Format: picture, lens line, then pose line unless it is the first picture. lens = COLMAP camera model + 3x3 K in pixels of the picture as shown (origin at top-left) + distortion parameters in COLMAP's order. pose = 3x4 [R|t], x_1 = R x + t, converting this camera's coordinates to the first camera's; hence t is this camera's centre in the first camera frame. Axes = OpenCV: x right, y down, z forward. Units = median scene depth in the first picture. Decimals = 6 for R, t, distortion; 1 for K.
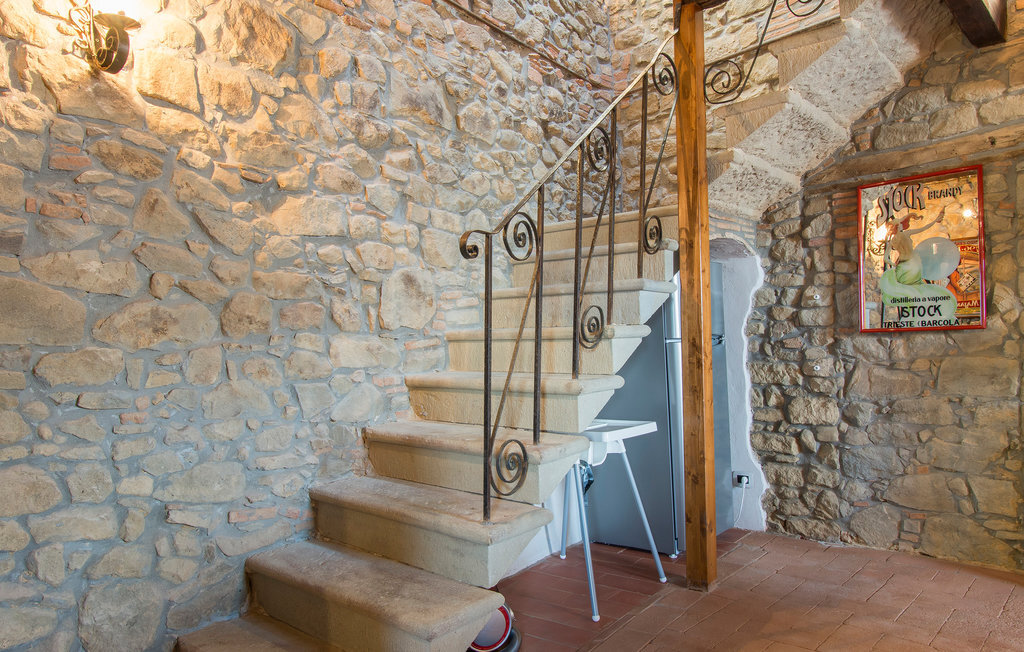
lens RADIAL K [[690.8, 0, 511.0], [0, 690.8, 328.6], [0, 0, 1]] dist [-0.010706, -0.010081]
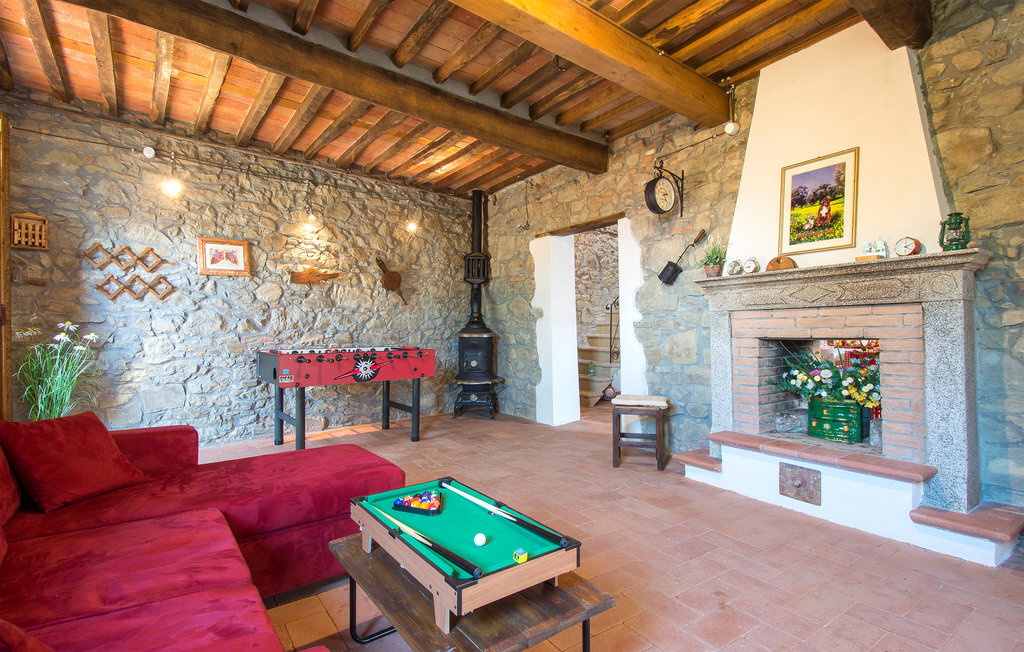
lens RADIAL K [[493.0, 0, 510.9], [0, 493.0, 330.4], [0, 0, 1]] dist [0.016167, -0.000317]
pose [[0.980674, 0.012110, -0.195276, -0.030246], [-0.005605, 0.999412, 0.033833, -0.046158], [0.195571, -0.032084, 0.980165, -1.770070]]
